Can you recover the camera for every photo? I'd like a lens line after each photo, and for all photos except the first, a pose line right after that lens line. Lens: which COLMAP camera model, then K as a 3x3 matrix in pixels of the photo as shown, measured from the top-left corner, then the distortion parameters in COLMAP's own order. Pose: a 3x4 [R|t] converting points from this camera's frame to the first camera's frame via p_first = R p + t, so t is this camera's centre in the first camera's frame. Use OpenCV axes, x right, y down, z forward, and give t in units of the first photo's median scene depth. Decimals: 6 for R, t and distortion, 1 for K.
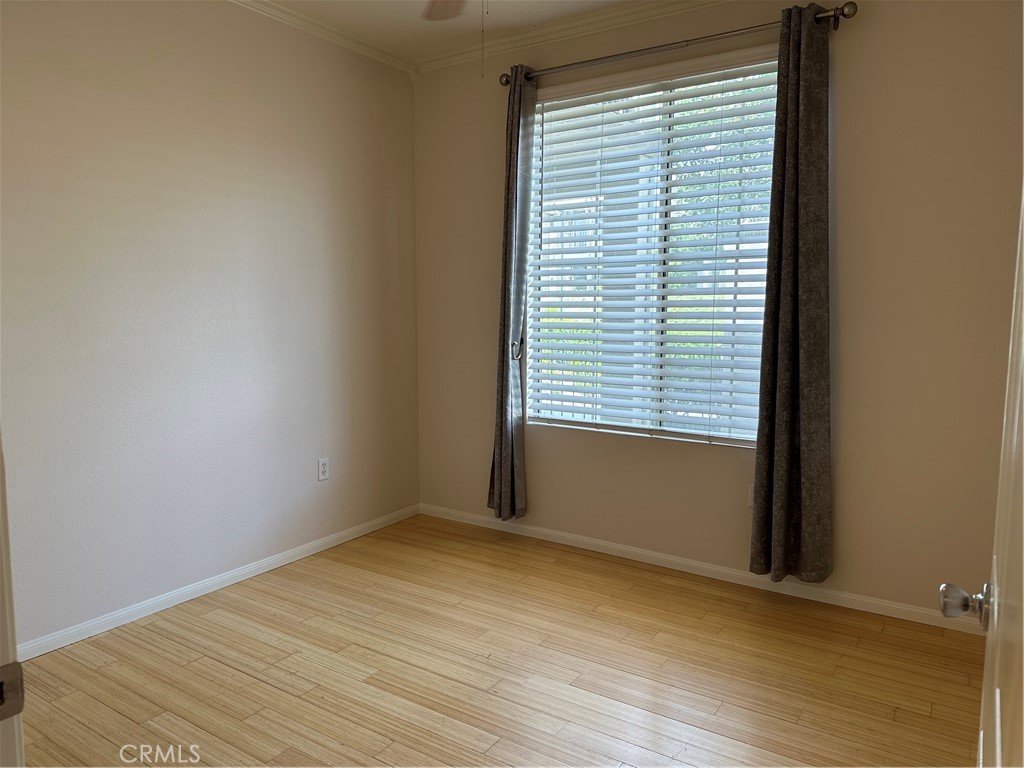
lens RADIAL K [[717.2, 0, 509.0], [0, 717.2, 382.8], [0, 0, 1]] dist [0.057265, -0.069387]
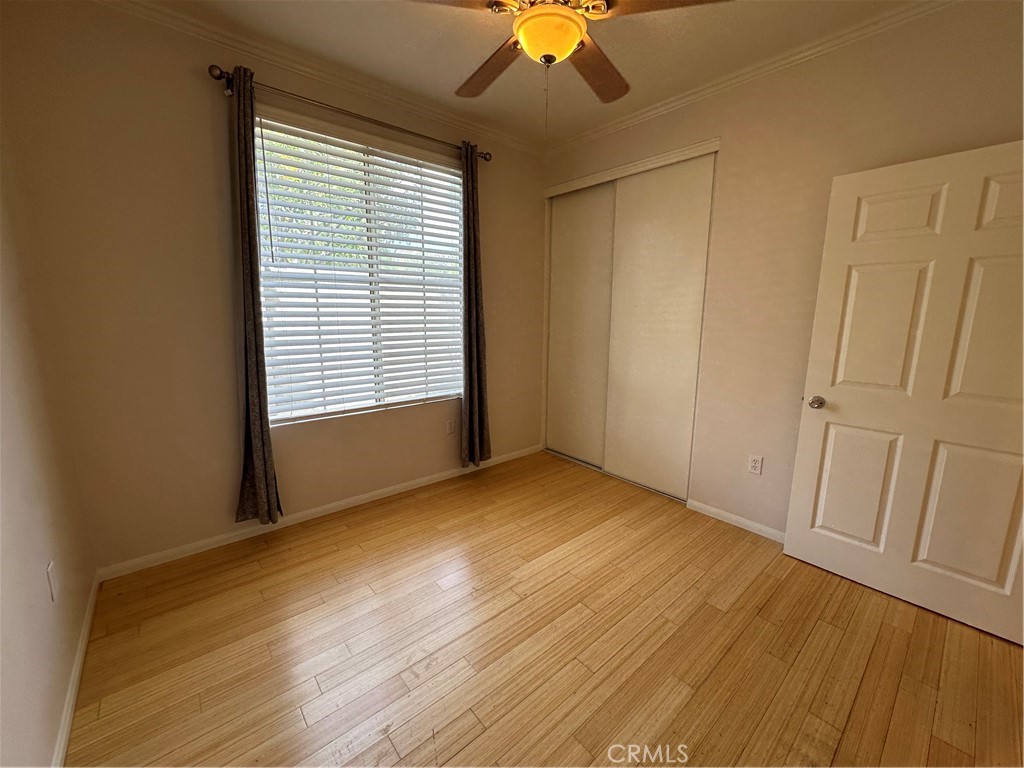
lens RADIAL K [[408.8, 0, 512.0], [0, 408.8, 384.0], [0, 0, 1]] dist [-0.005798, 0.000144]
pose [[0.268410, -0.165697, 0.948947, -0.513213], [0.104069, 0.984318, 0.142437, -0.064451], [-0.957667, 0.060525, 0.281445, 0.563027]]
